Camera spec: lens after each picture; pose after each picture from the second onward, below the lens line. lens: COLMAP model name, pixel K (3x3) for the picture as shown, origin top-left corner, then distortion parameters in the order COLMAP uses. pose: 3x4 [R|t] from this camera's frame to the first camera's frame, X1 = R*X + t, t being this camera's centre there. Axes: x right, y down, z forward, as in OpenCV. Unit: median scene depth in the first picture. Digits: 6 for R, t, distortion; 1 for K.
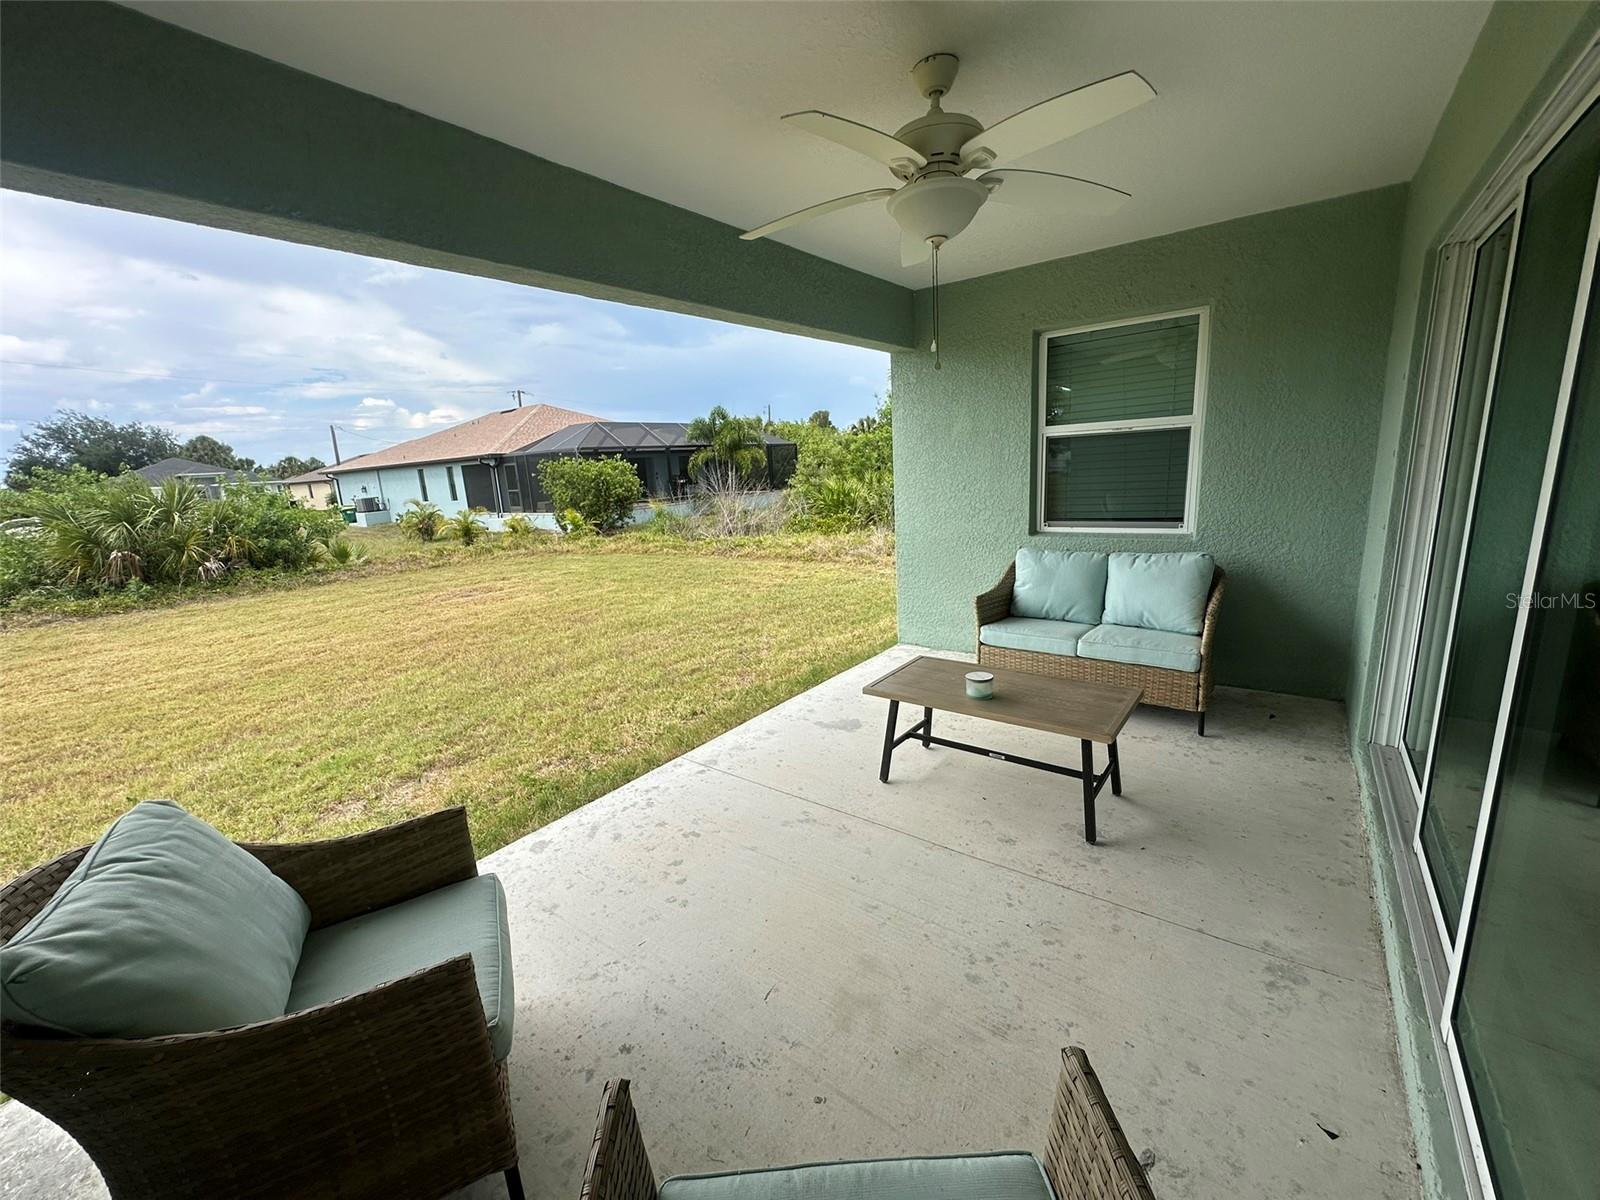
lens RADIAL K [[638.8, 0, 800.0], [0, 638.8, 600.0], [0, 0, 1]] dist [-0.003153, 0.000443]
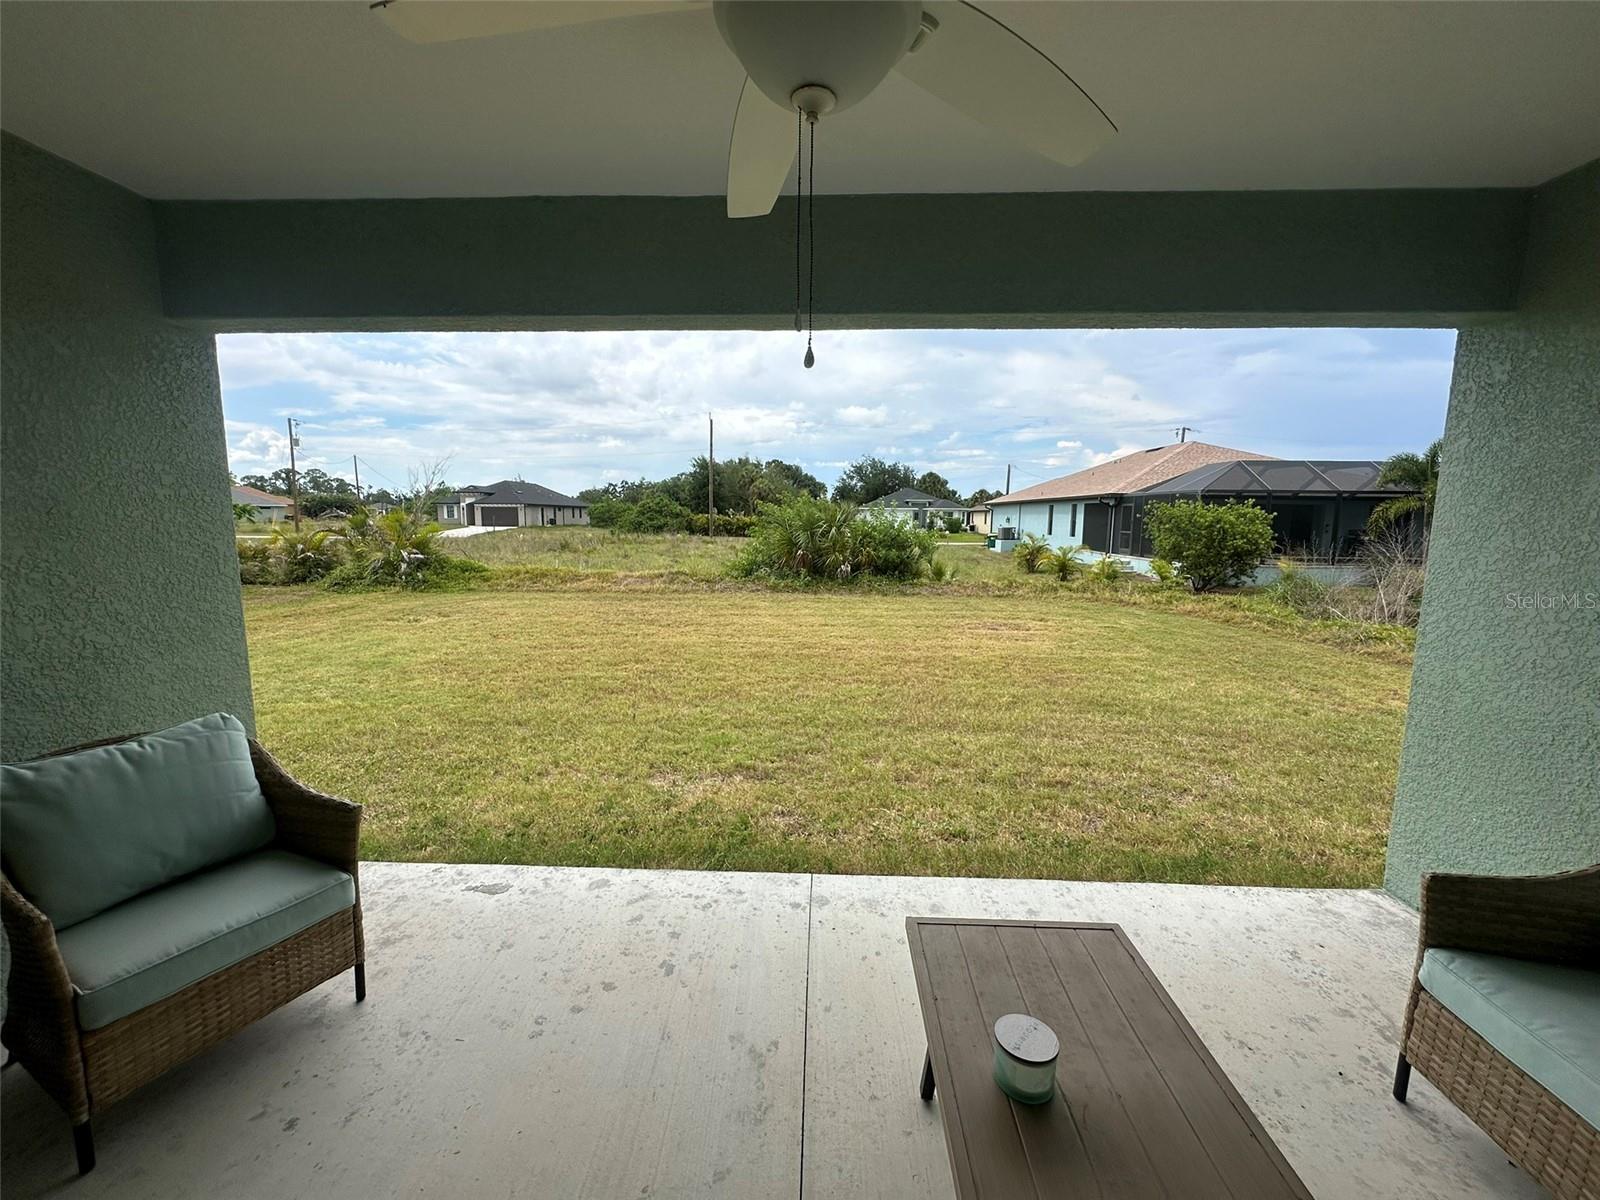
lens RADIAL K [[638.8, 0, 800.0], [0, 638.8, 600.0], [0, 0, 1]] dist [-0.003153, 0.000443]
pose [[0.580007, 0.167357, -0.797235, 0.057191], [-0.212633, 0.975844, 0.050155, -0.019216], [0.786371, 0.140428, 0.601582, 0.066245]]
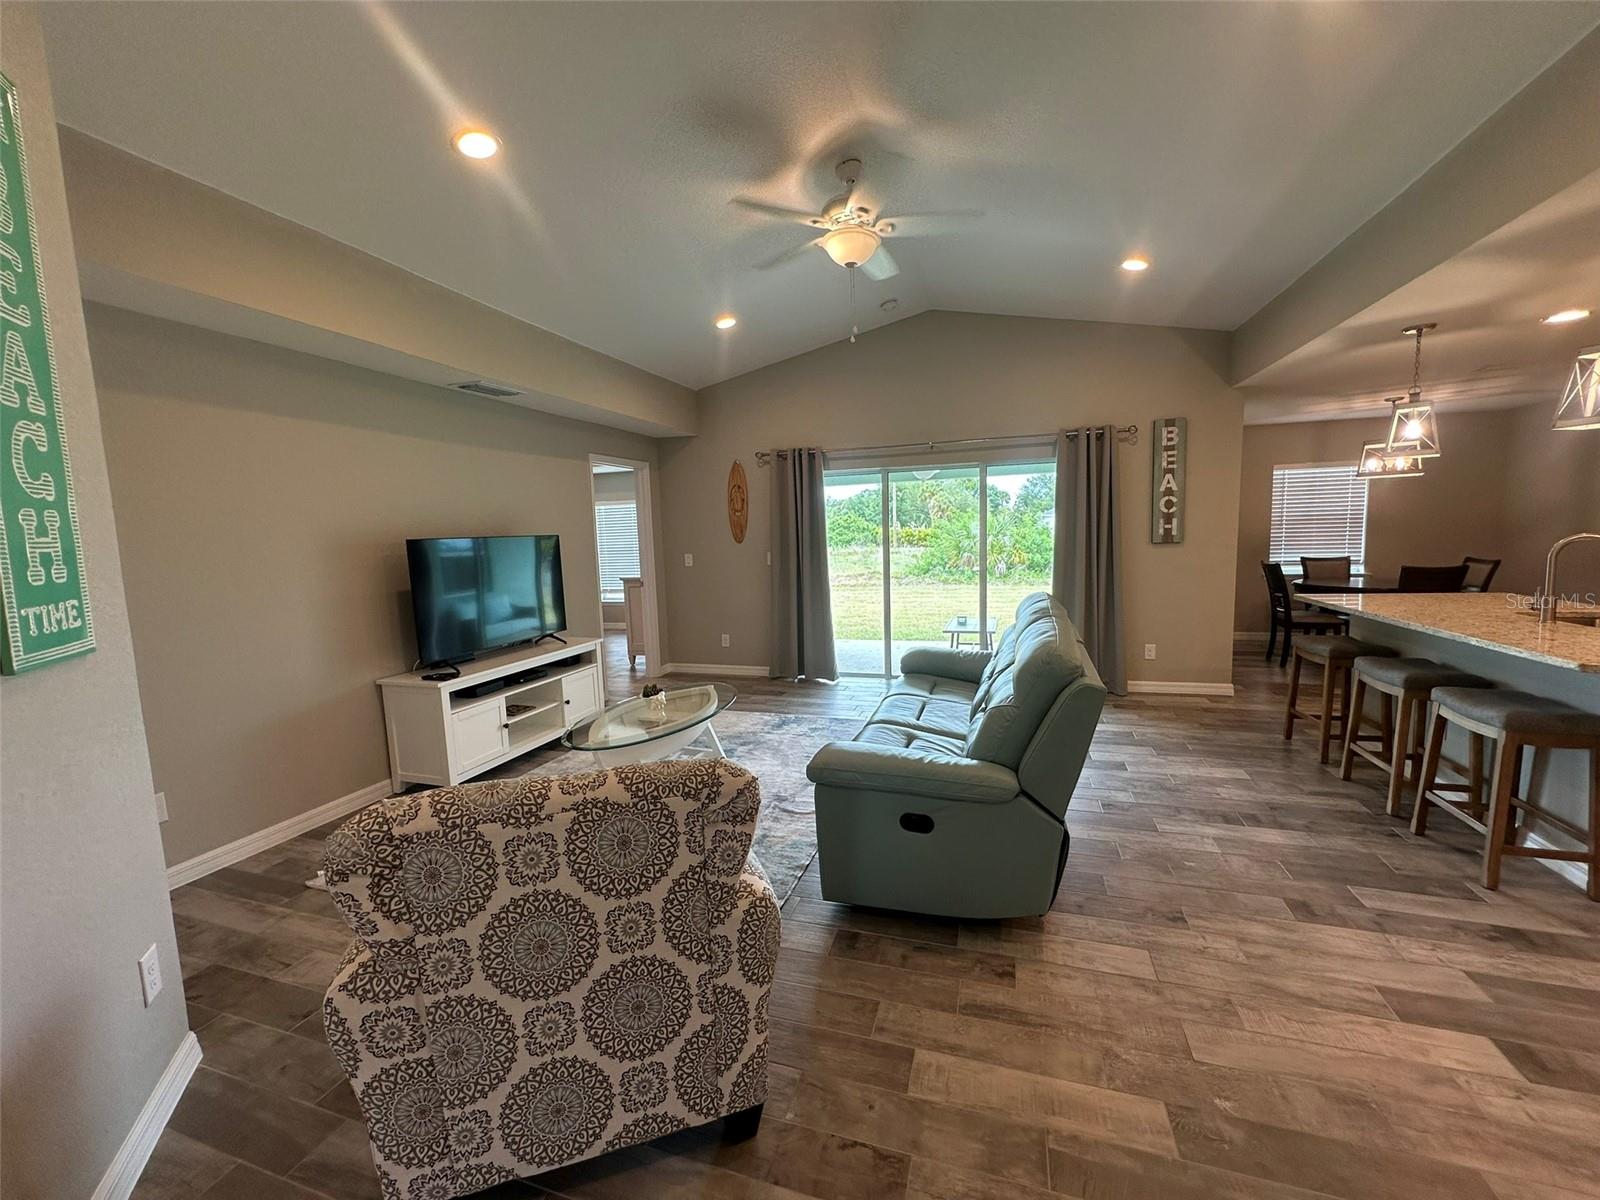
lens RADIAL K [[638.8, 0, 800.0], [0, 638.8, 600.0], [0, 0, 1]] dist [-0.003153, 0.000443]
pose [[0.334798, 0.146065, -0.930900, 0.303470], [-0.184377, 0.978971, 0.087297, -0.006906], [0.924076, 0.142410, 0.354688, -0.073894]]
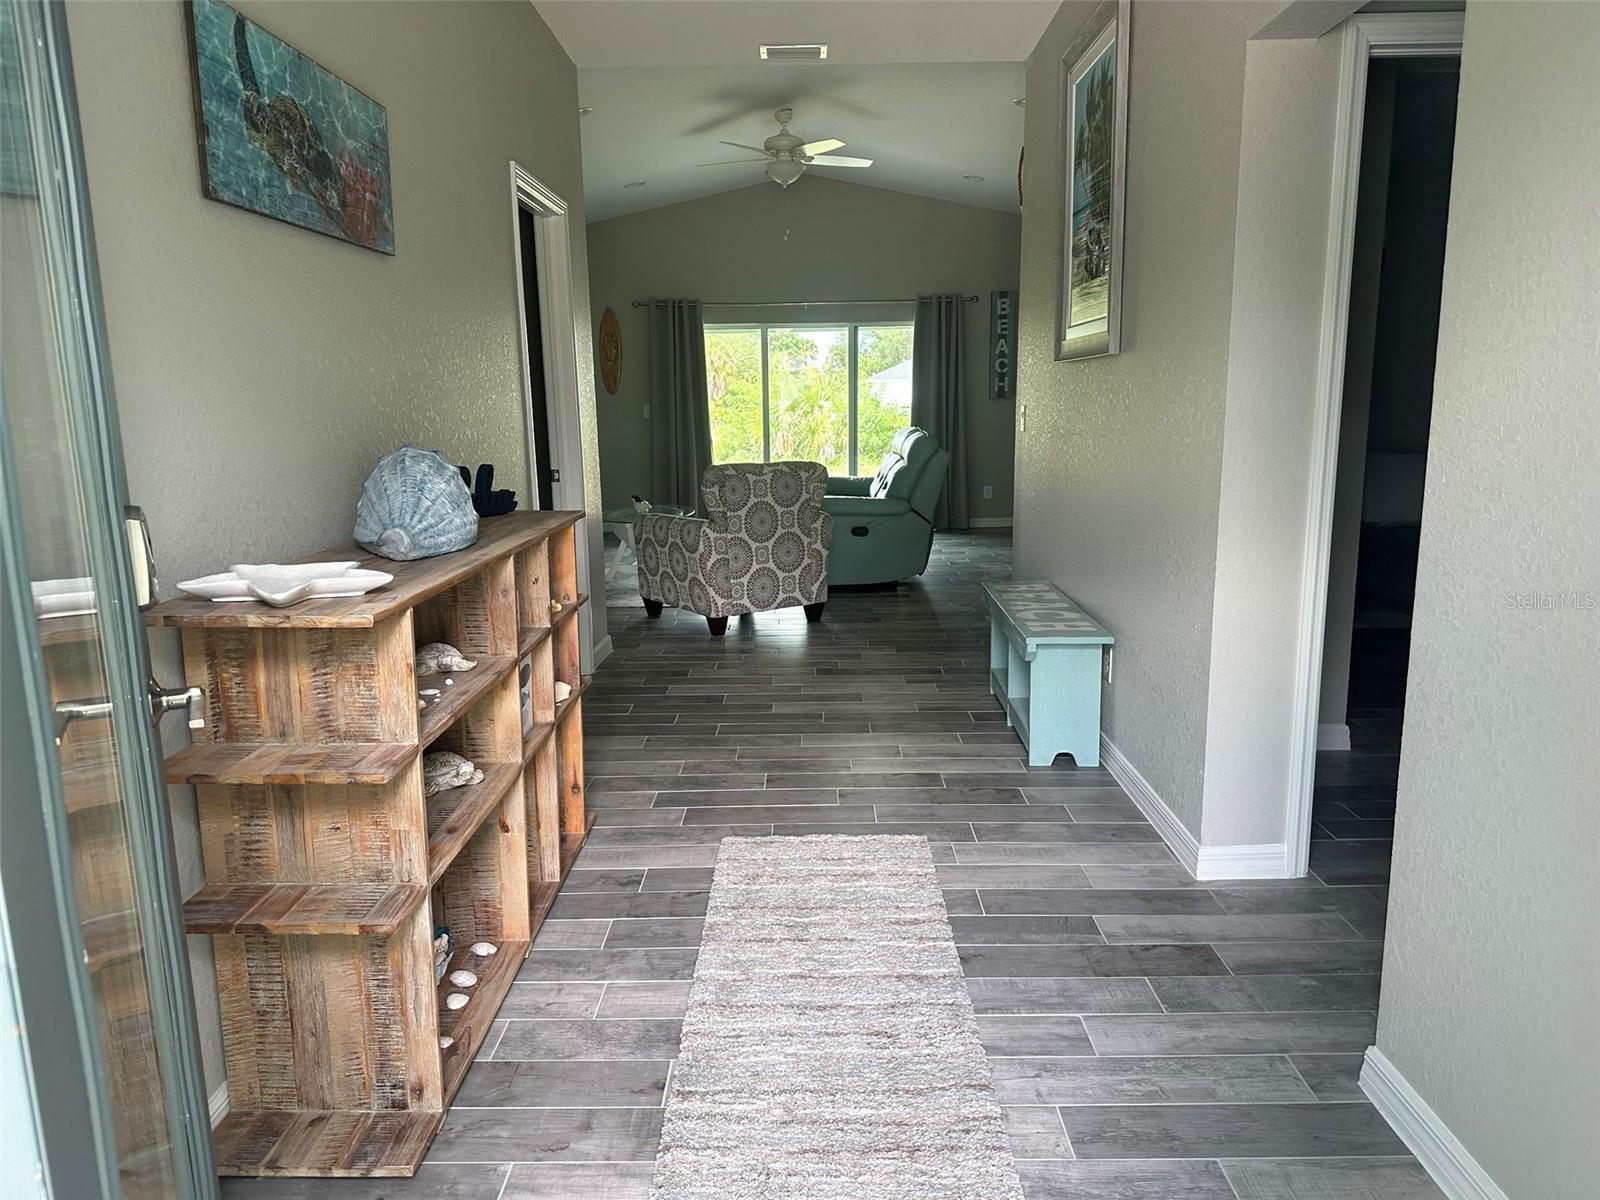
lens RADIAL K [[1106.3, 0, 800.0], [0, 1106.3, 600.0], [0, 0, 1]] dist [-0.000167, 0.004814]
pose [[0.598276, 0.196517, -0.776818, 0.465163], [-0.188342, 0.976787, 0.102050, 0.021176], [0.778841, 0.085254, 0.621401, -0.227892]]
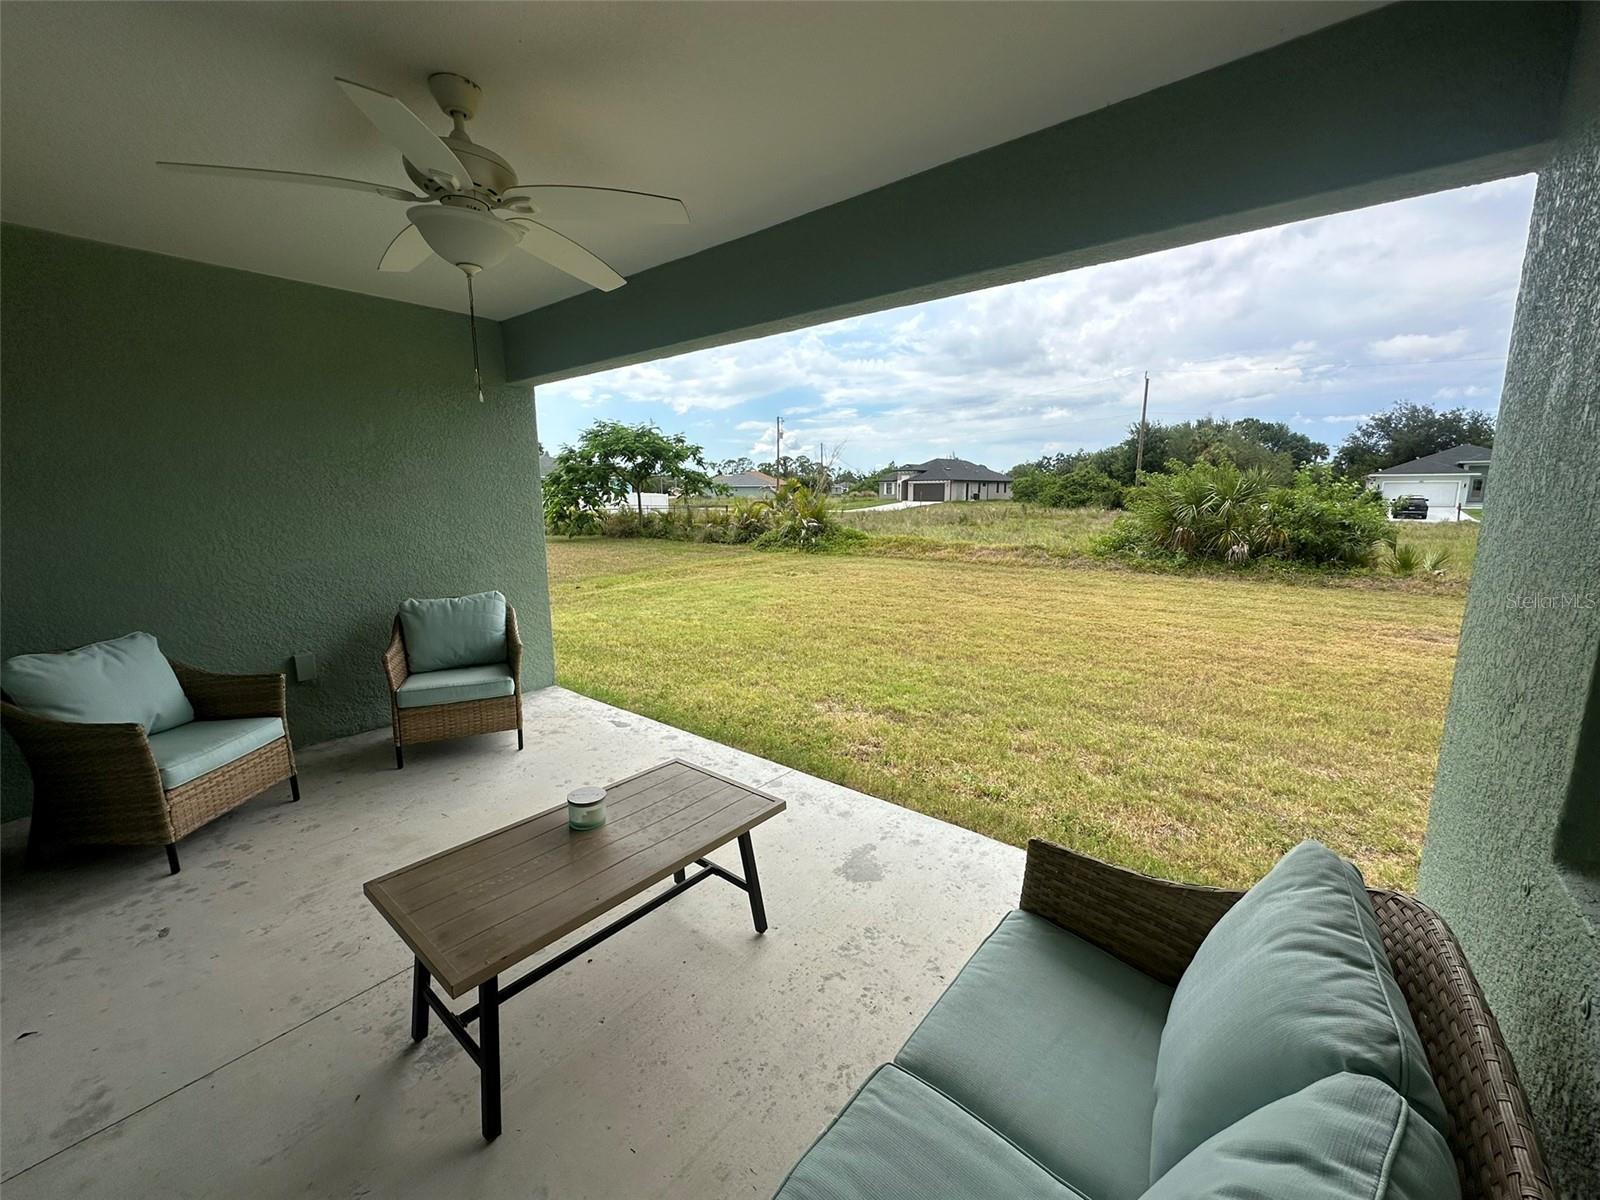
lens RADIAL K [[638.8, 0, 800.0], [0, 638.8, 600.0], [0, 0, 1]] dist [-0.003153, 0.000443]
pose [[-0.031882, 0.224962, -0.973846, 0.108169], [-0.203052, 0.952565, 0.226694, -0.035587], [0.978649, 0.204969, 0.015309, 0.137393]]
